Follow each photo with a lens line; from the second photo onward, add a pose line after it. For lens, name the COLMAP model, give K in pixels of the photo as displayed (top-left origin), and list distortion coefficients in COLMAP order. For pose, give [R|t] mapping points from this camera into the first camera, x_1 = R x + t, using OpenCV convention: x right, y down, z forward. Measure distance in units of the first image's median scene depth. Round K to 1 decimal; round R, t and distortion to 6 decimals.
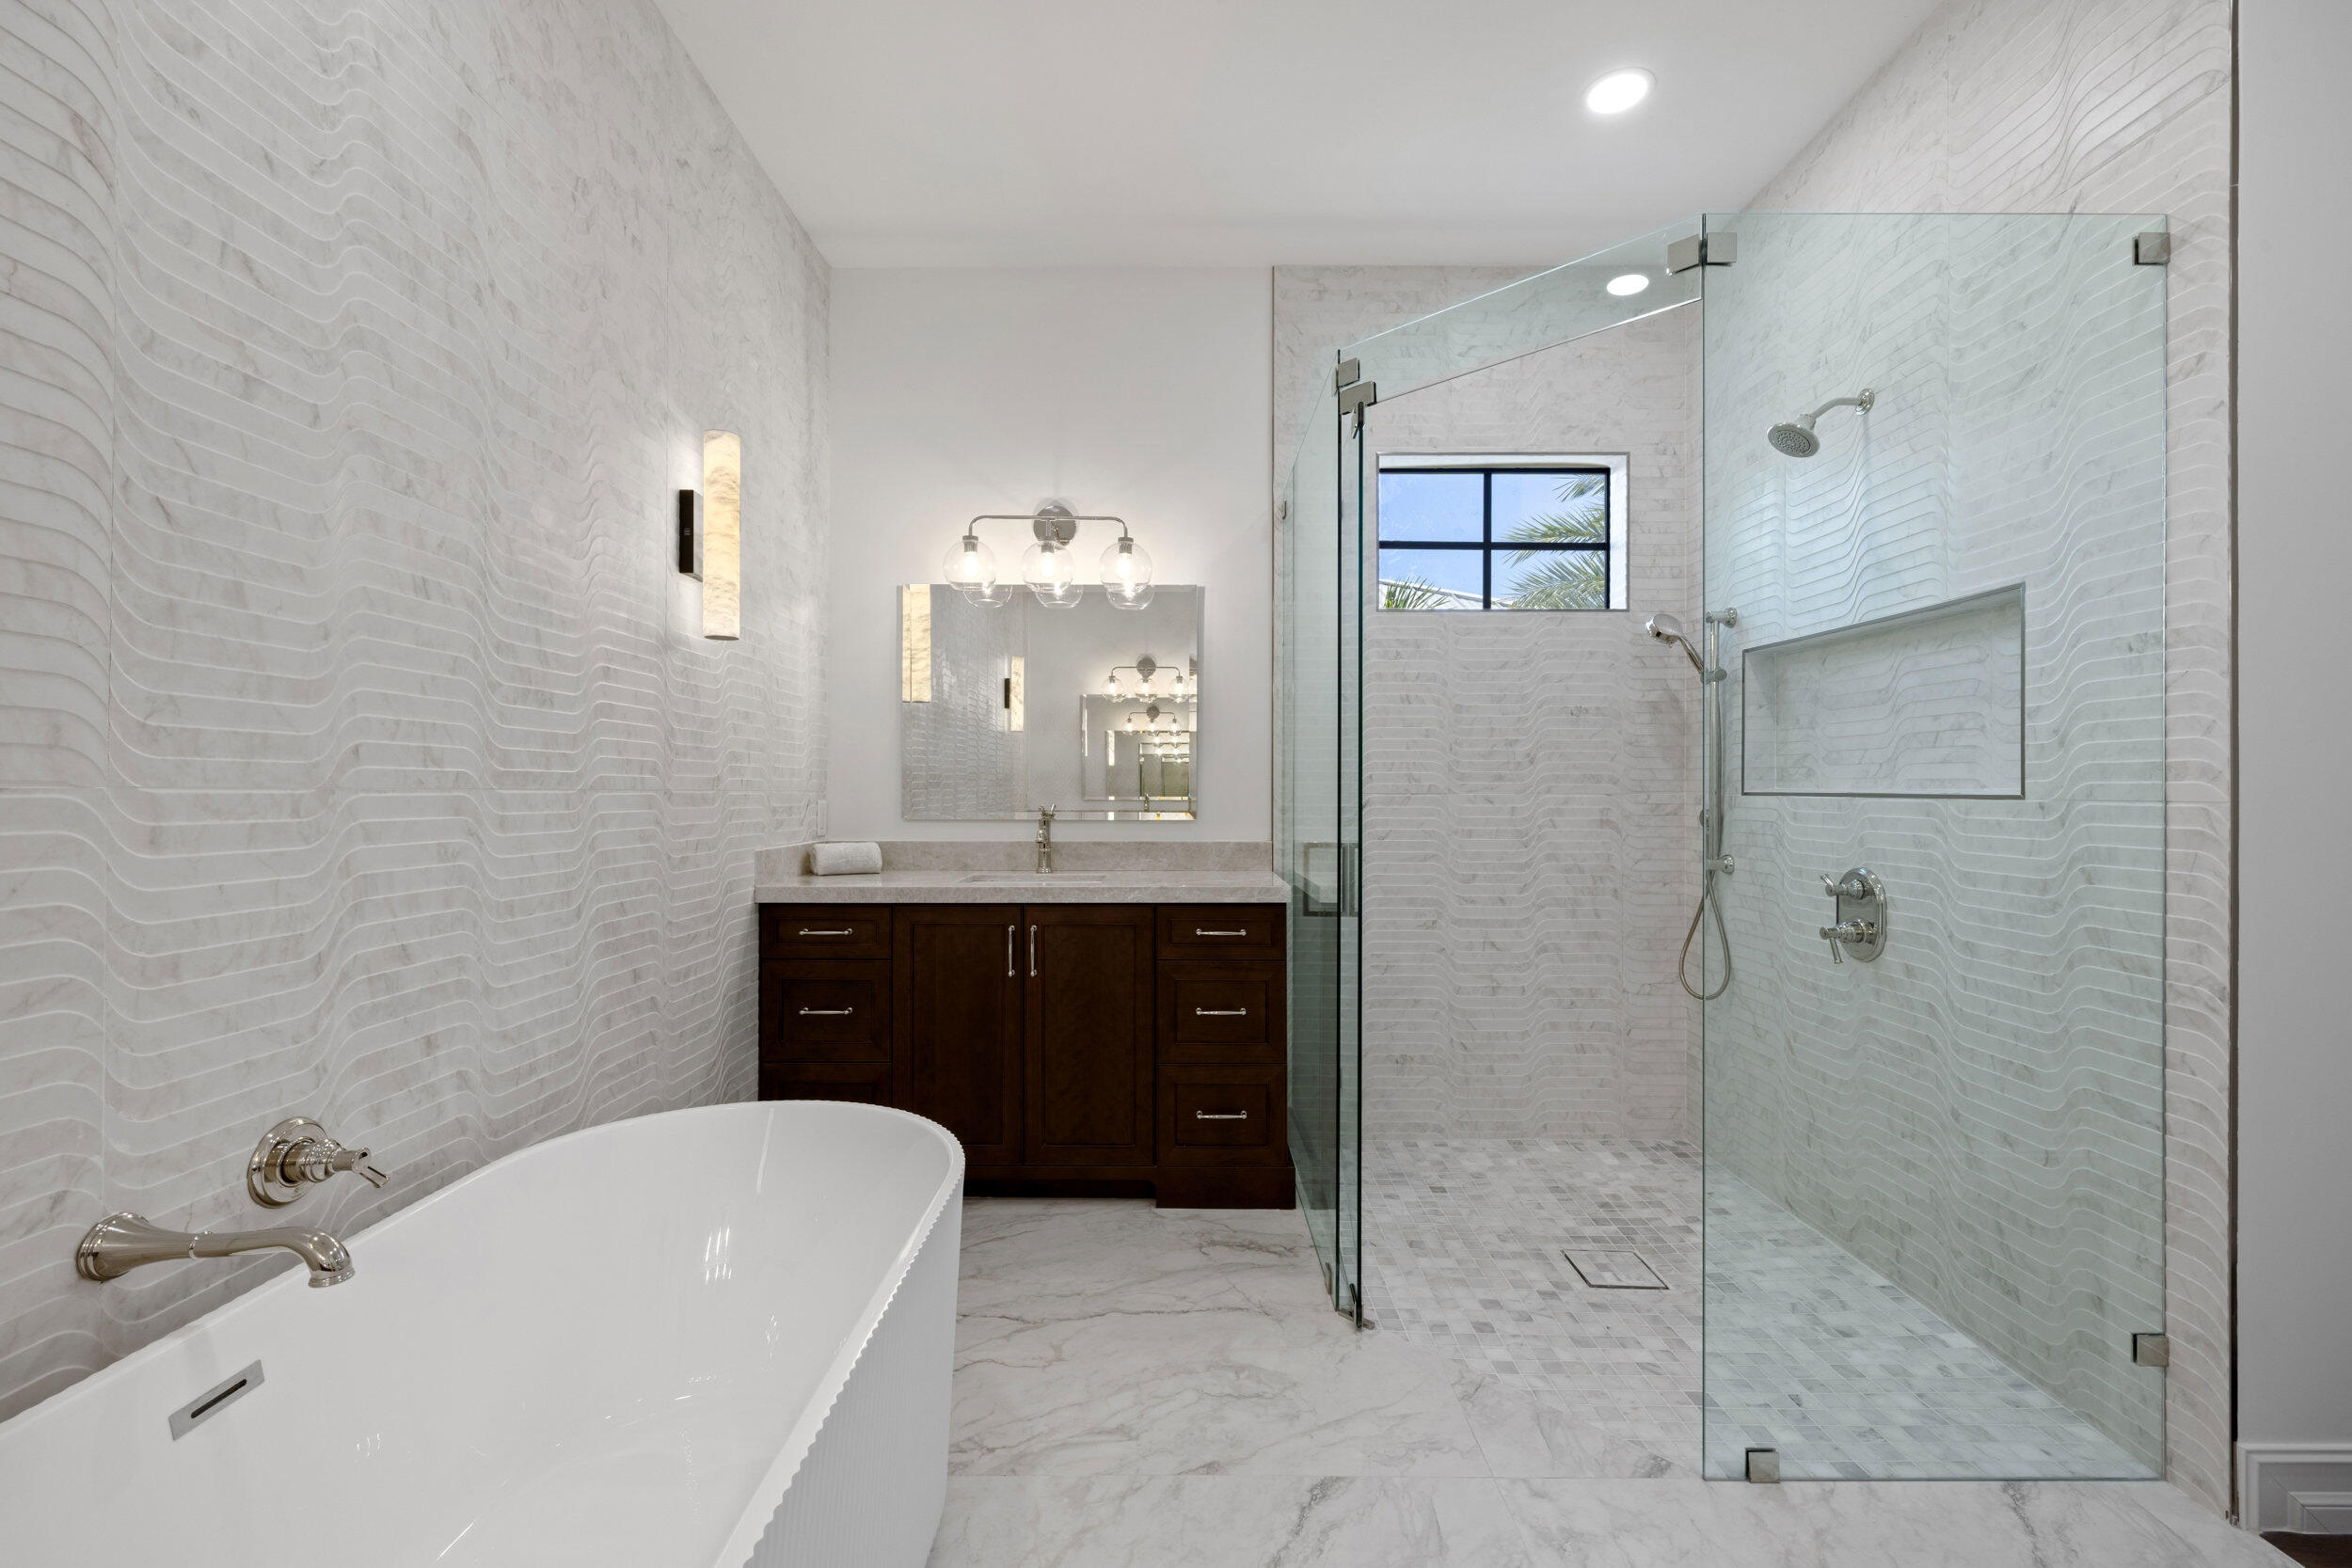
lens RADIAL K [[992.3, 0, 1174.7], [0, 992.3, 786.0], [0, 0, 1]] dist [0.001029, 0.000353]
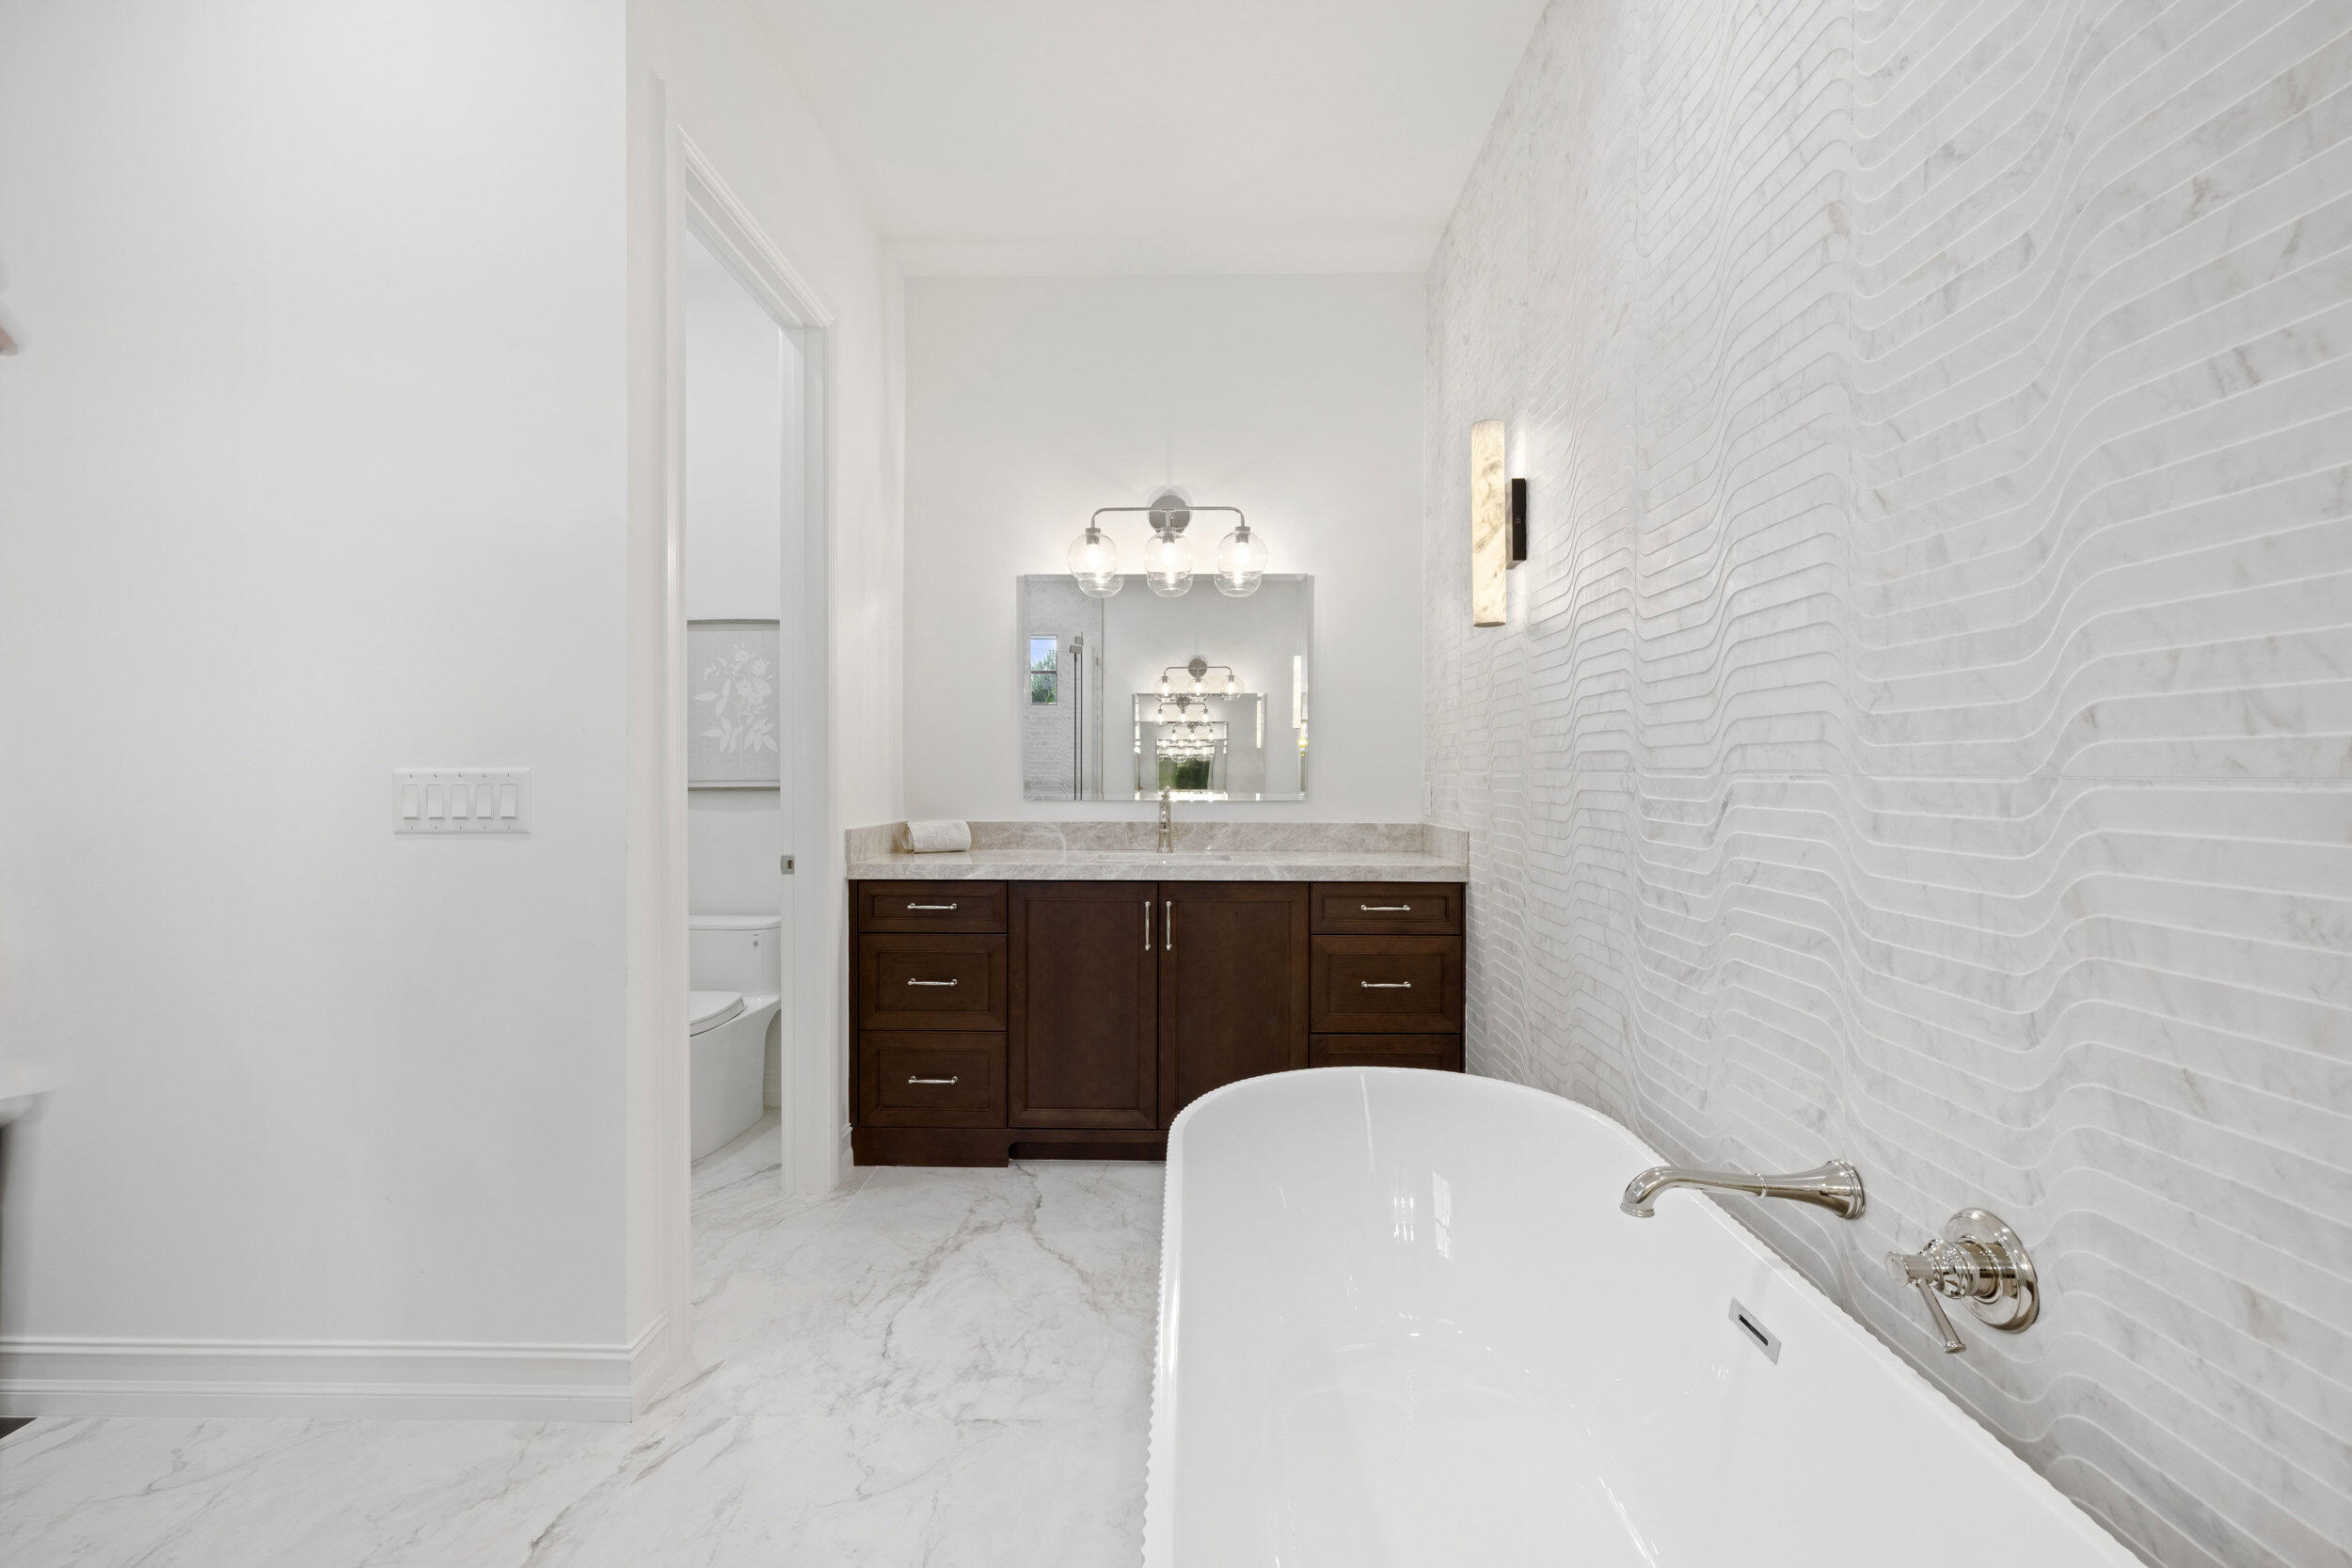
lens RADIAL K [[979.0, 0, 1176.0], [0, 979.0, 784.0], [0, 0, 1]] dist [0.001133, 0.000286]
pose [[-0.999918, -0.005599, 0.011511, -0.191131], [-0.005495, 0.999944, 0.009057, 0.003358], [-0.011561, 0.008993, -0.999893, 1.203511]]
